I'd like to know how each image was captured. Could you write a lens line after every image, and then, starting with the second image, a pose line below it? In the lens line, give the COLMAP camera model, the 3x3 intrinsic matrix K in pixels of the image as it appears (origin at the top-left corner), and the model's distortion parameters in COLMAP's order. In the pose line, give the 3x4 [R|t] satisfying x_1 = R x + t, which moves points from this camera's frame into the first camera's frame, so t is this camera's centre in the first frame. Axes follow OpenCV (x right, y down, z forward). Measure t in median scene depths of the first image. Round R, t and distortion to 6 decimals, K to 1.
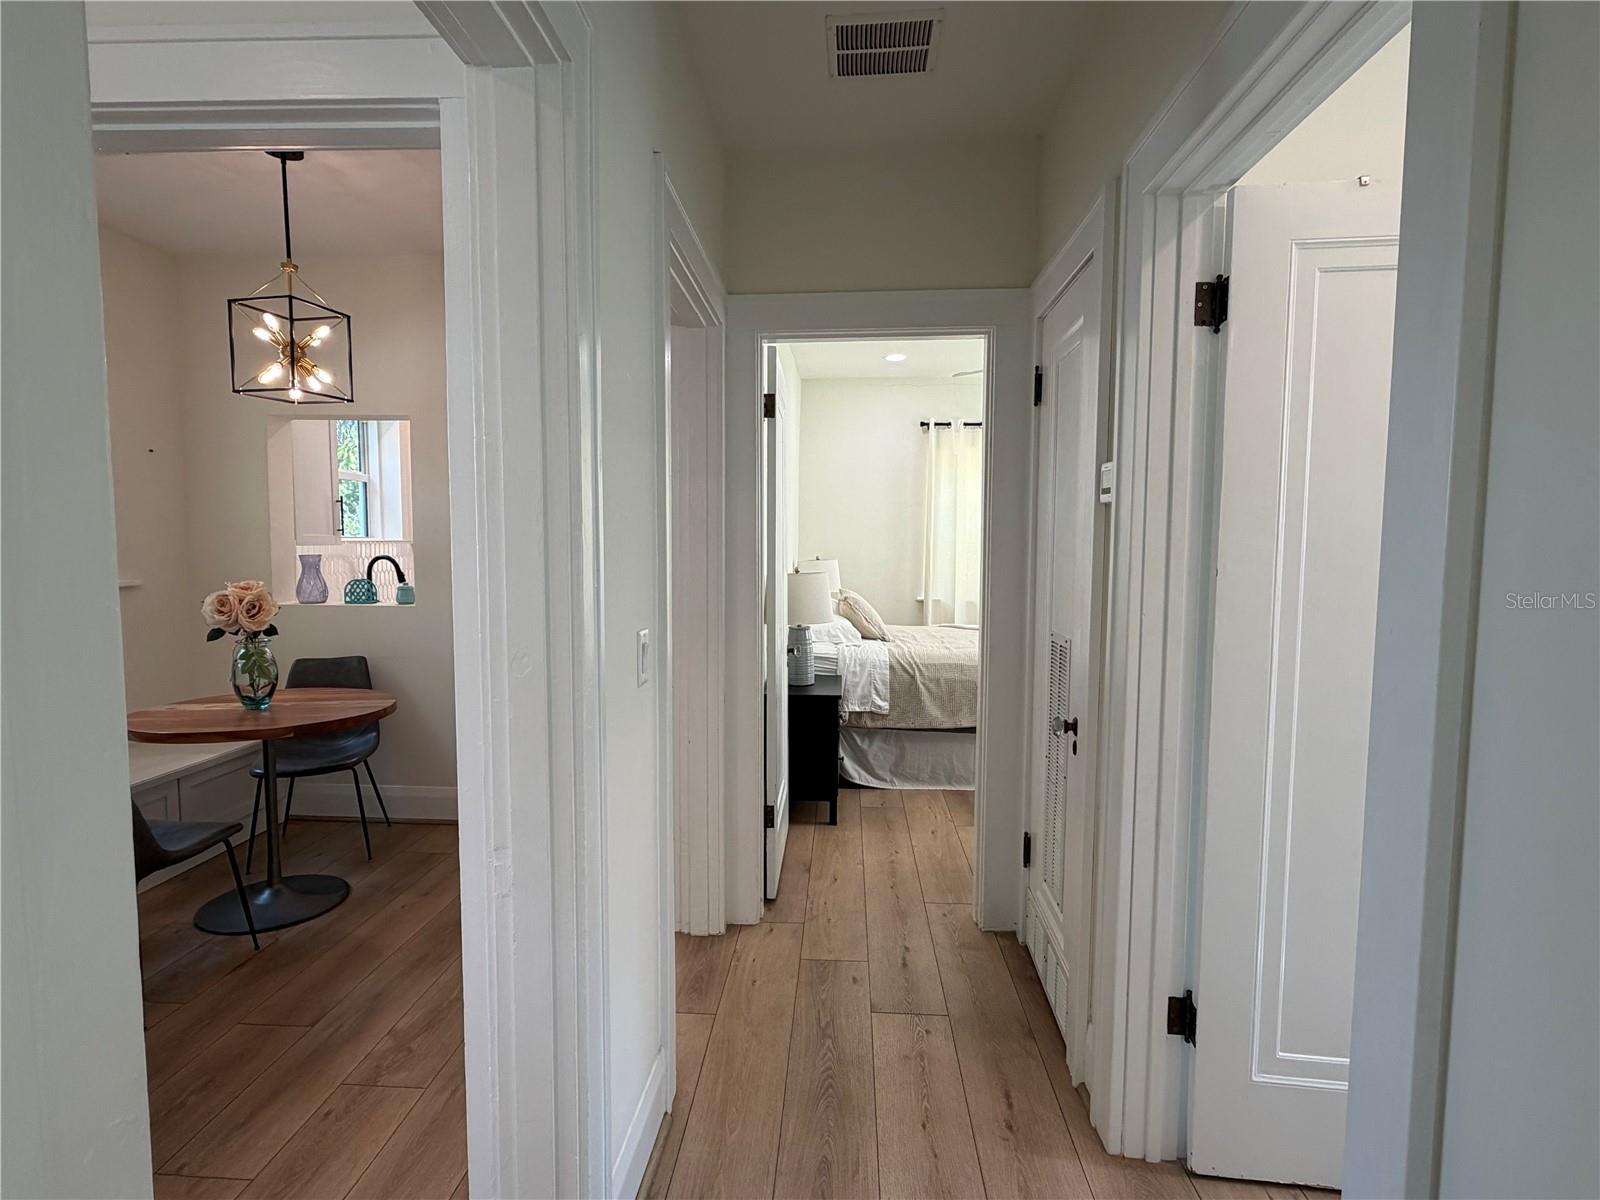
lens RADIAL K [[807.8, 0, 797.0], [0, 807.8, 600.8], [0, 0, 1]] dist [-0.001862, -0.000174]
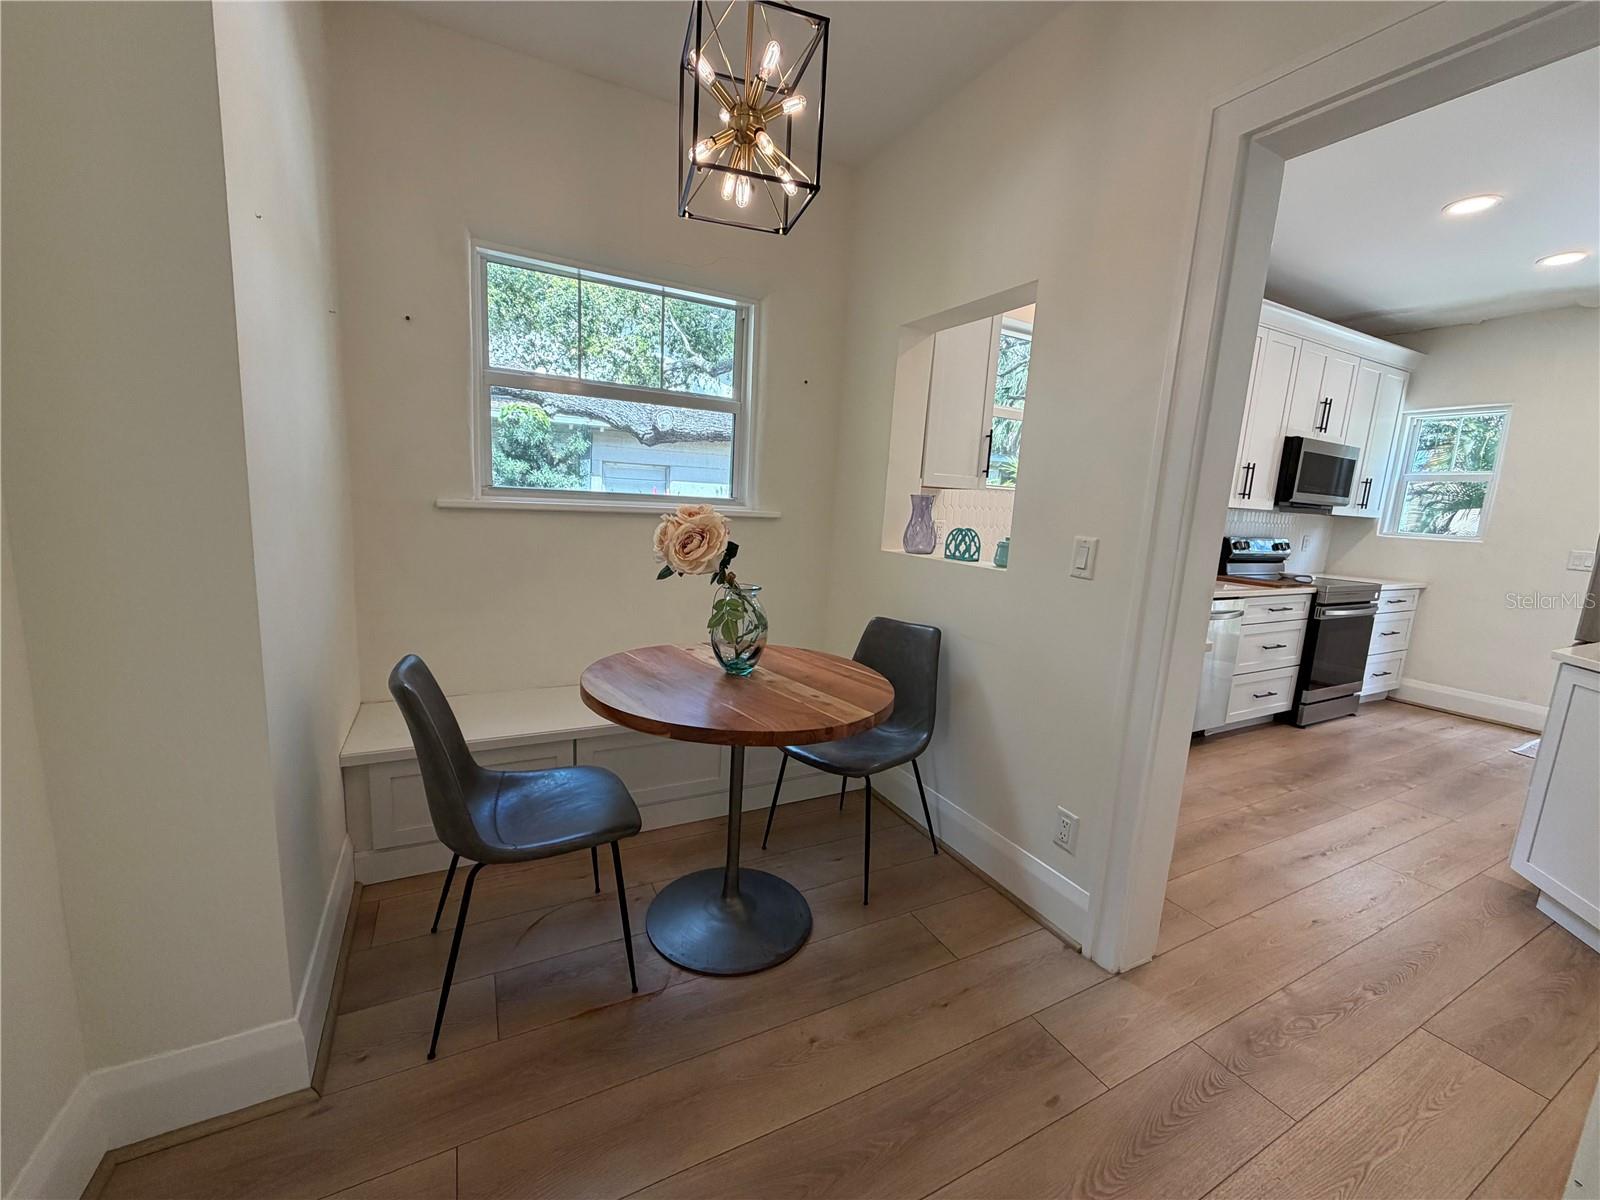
lens RADIAL K [[637.9, 0, 789.1], [0, 637.9, 601.1], [0, 0, 1]] dist [-0.001877, -0.000369]
pose [[0.511809, 0.163962, -0.843308, -0.103825], [-0.116855, 0.985782, 0.120743, -0.013000], [0.851115, 0.036747, 0.523692, 0.547076]]
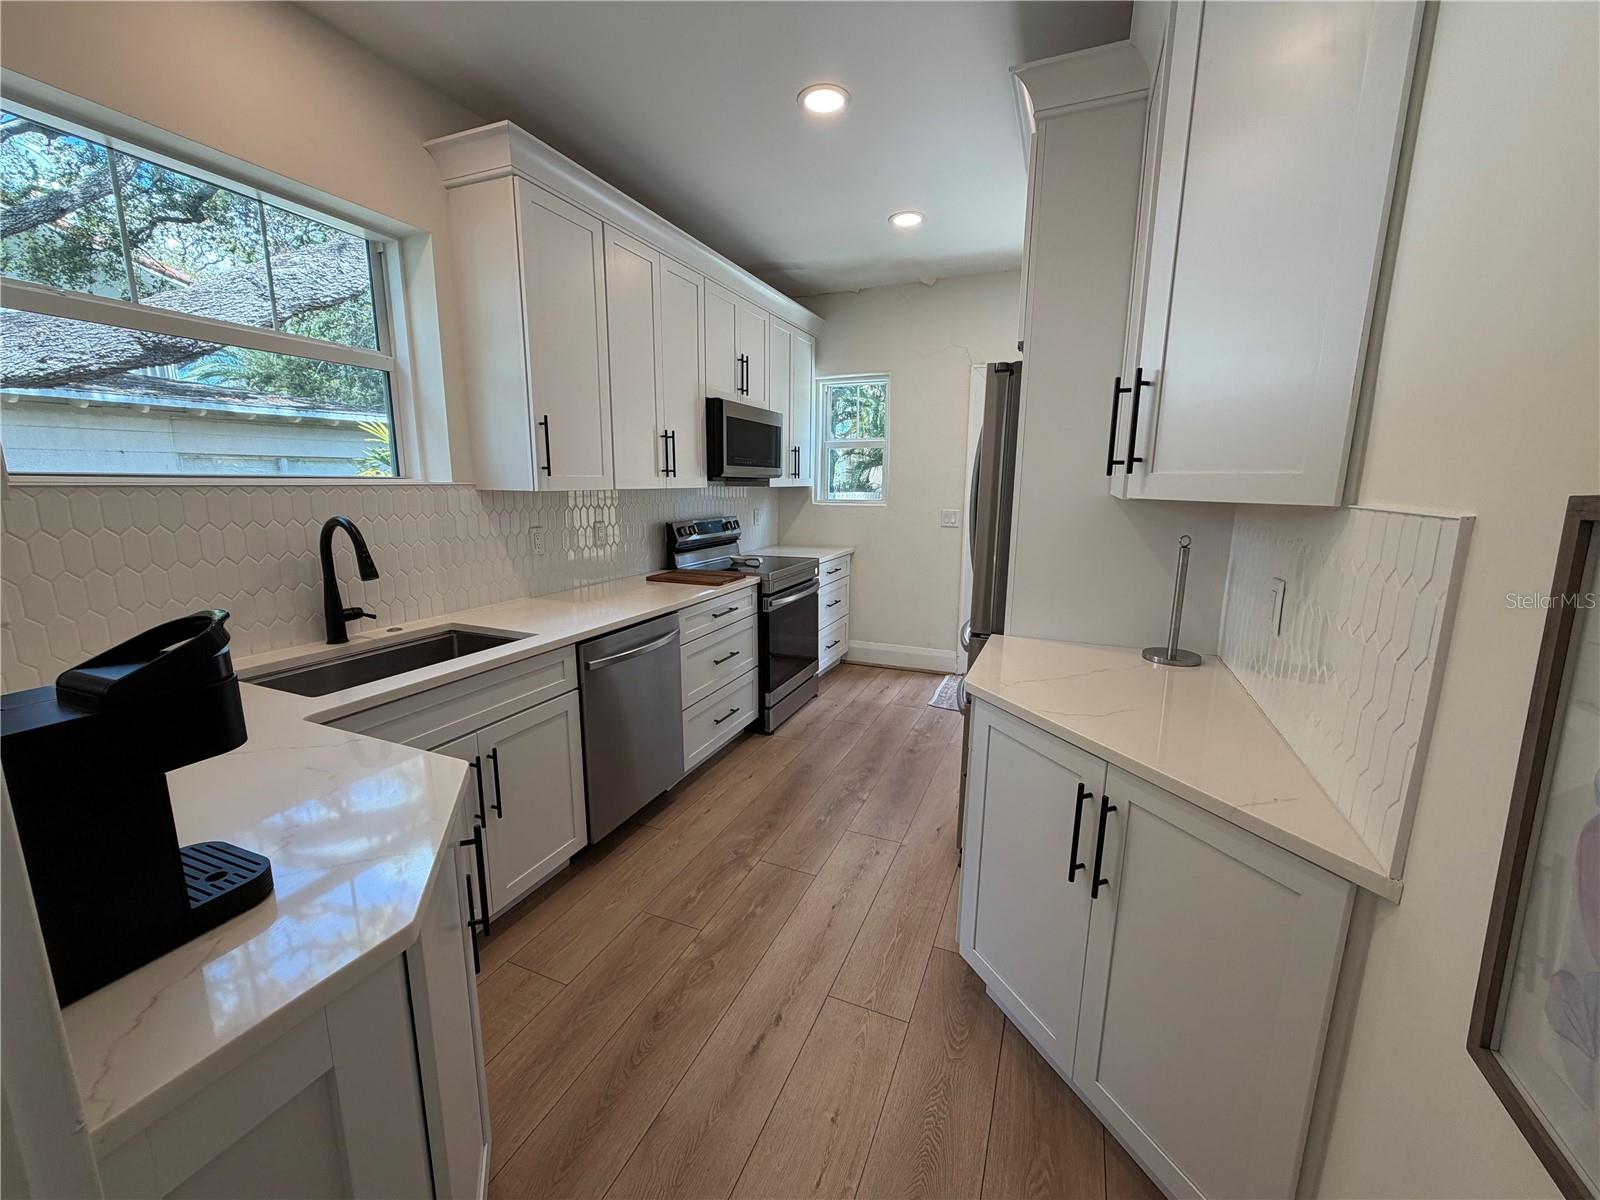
lens RADIAL K [[637.9, 0, 804.2], [0, 637.9, 599.6], [0, 0, 1]] dist [-0.001877, -0.000369]
pose [[0.945243, 0.068564, -0.319084, -0.194810], [-0.033459, 0.992890, 0.114234, -0.080803], [0.324647, -0.097302, 0.940817, 0.988679]]
